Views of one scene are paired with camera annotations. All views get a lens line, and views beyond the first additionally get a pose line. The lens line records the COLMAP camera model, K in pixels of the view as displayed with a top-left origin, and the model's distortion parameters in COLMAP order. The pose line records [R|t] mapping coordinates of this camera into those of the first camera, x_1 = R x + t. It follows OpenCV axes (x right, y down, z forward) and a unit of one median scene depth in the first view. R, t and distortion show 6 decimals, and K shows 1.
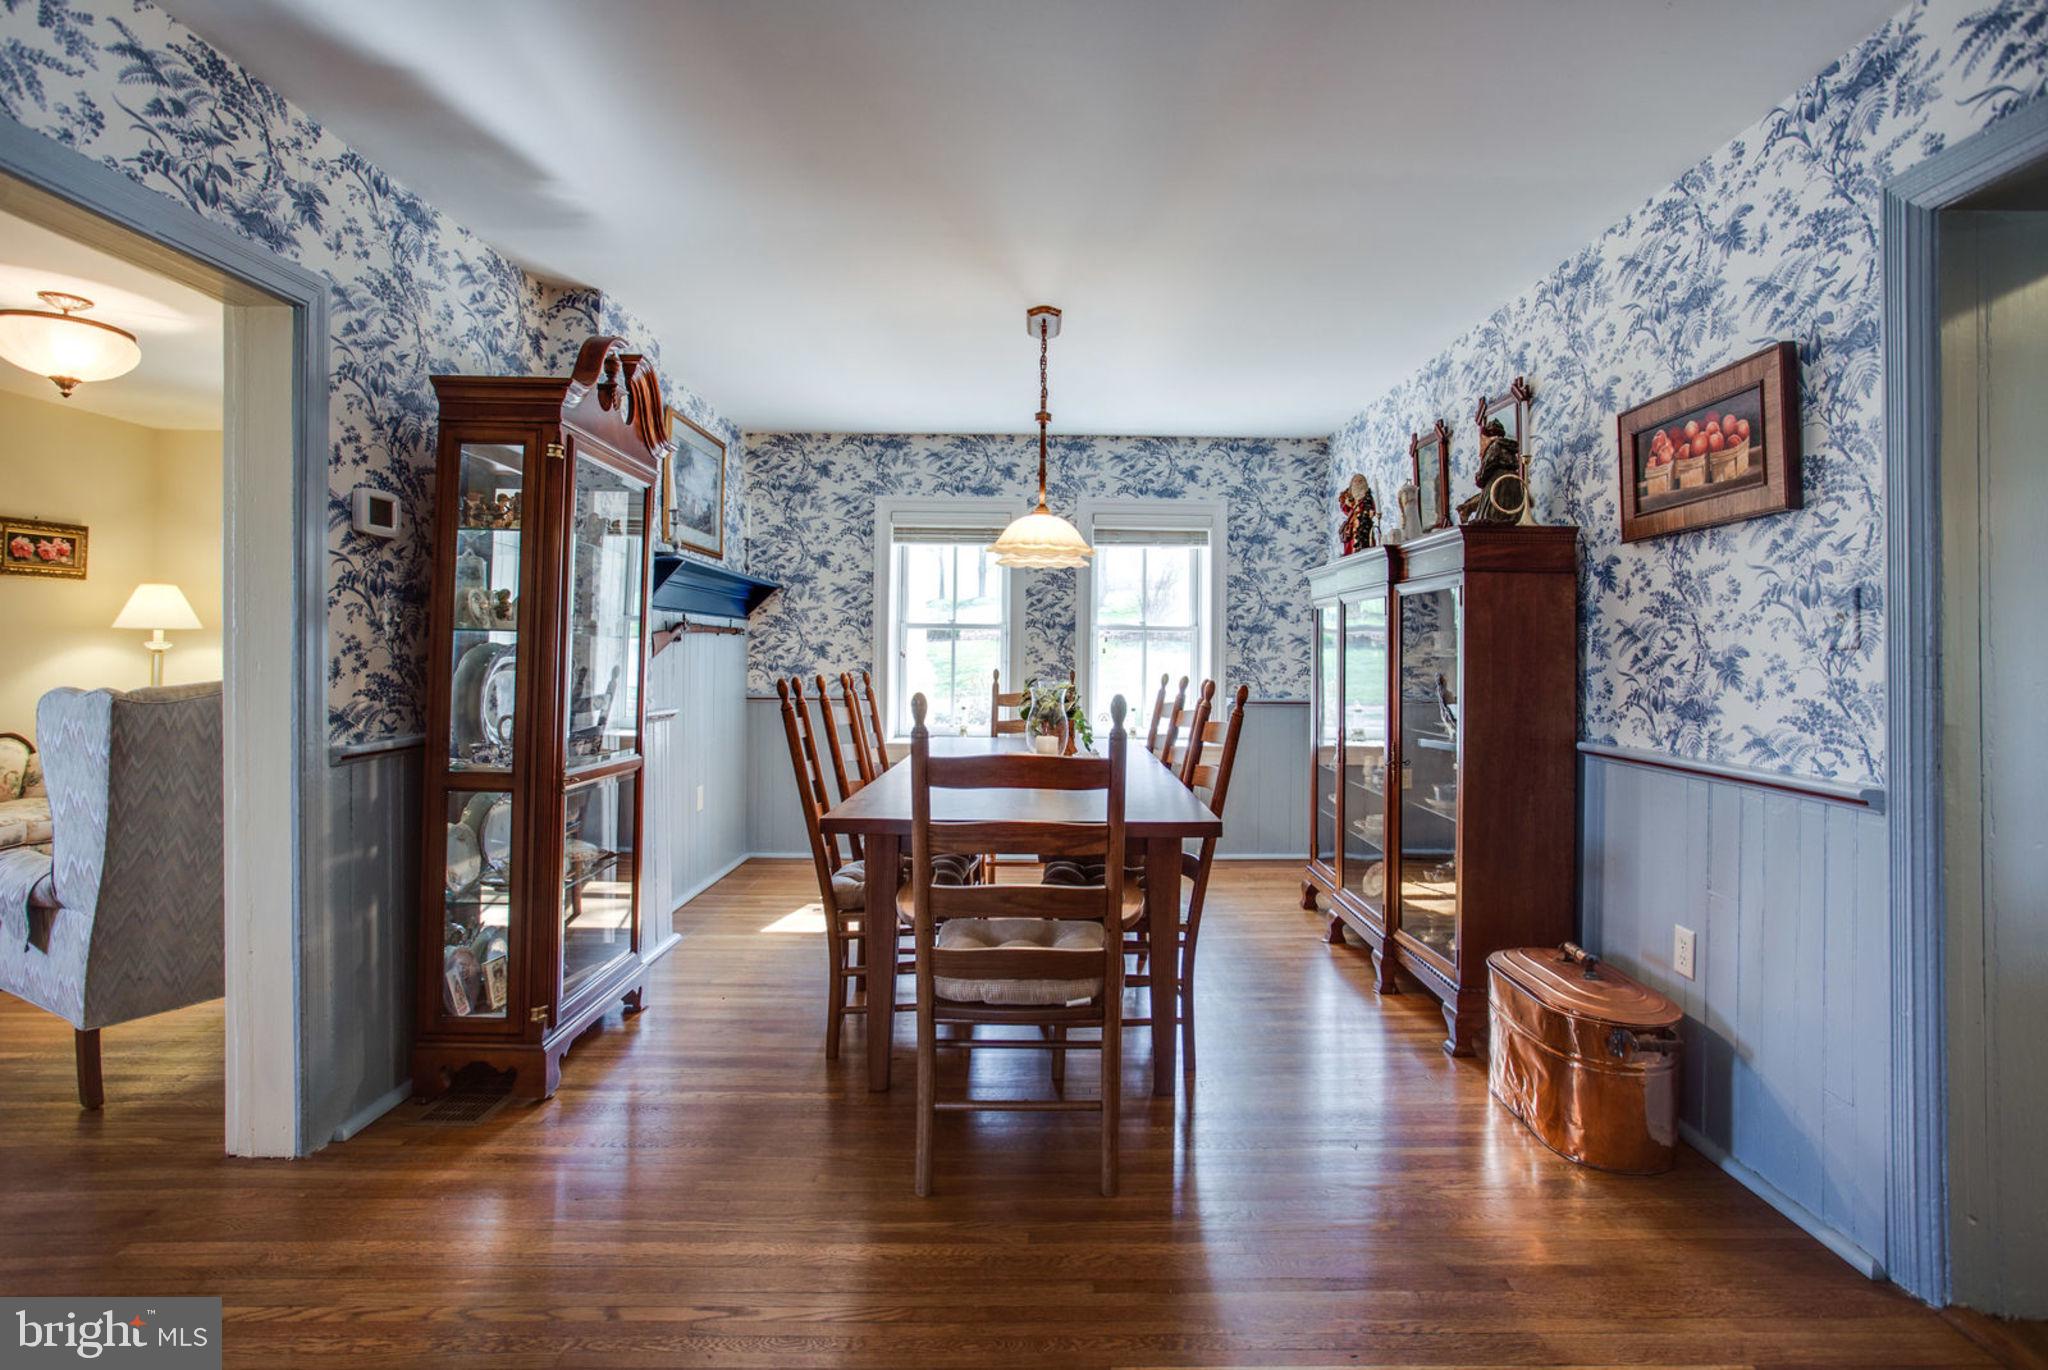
lens RADIAL K [[989.0, 0, 1061.6], [0, 989.0, 650.6], [0, 0, 1]] dist [-0.070094, 0.041702]
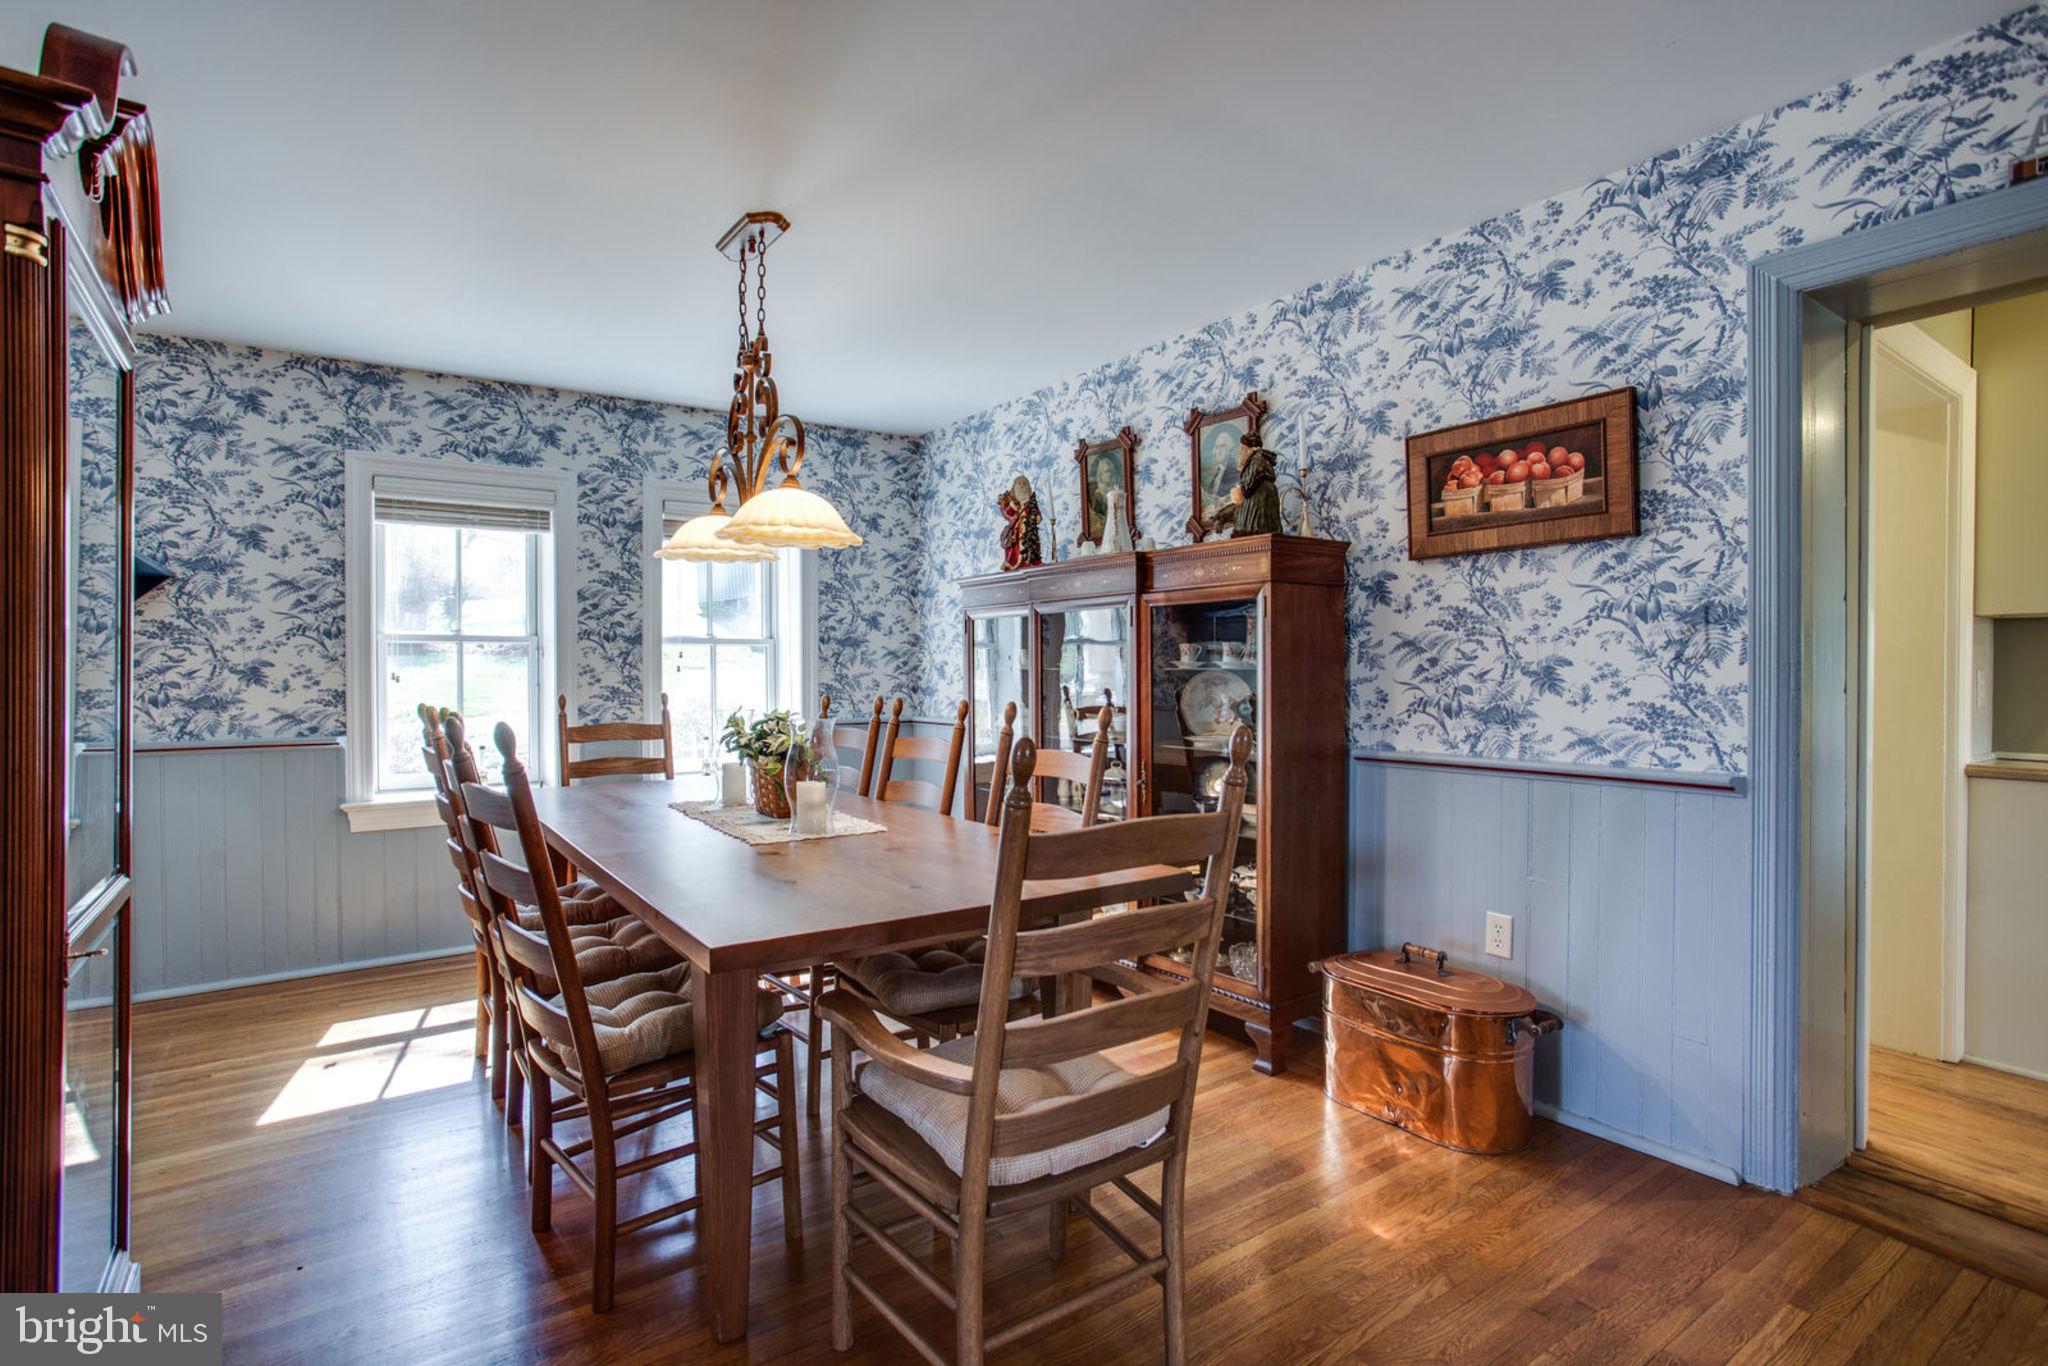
lens RADIAL K [[998.1, 0, 1024.0], [0, 998.1, 683.0], [0, 0, 1]] dist [-0.062312, 0.042468]
pose [[0.830141, -0.022189, 0.557112, -0.433911], [0.012020, 0.999688, 0.021906, -0.005946], [-0.557424, -0.011489, 0.830148, 0.388130]]
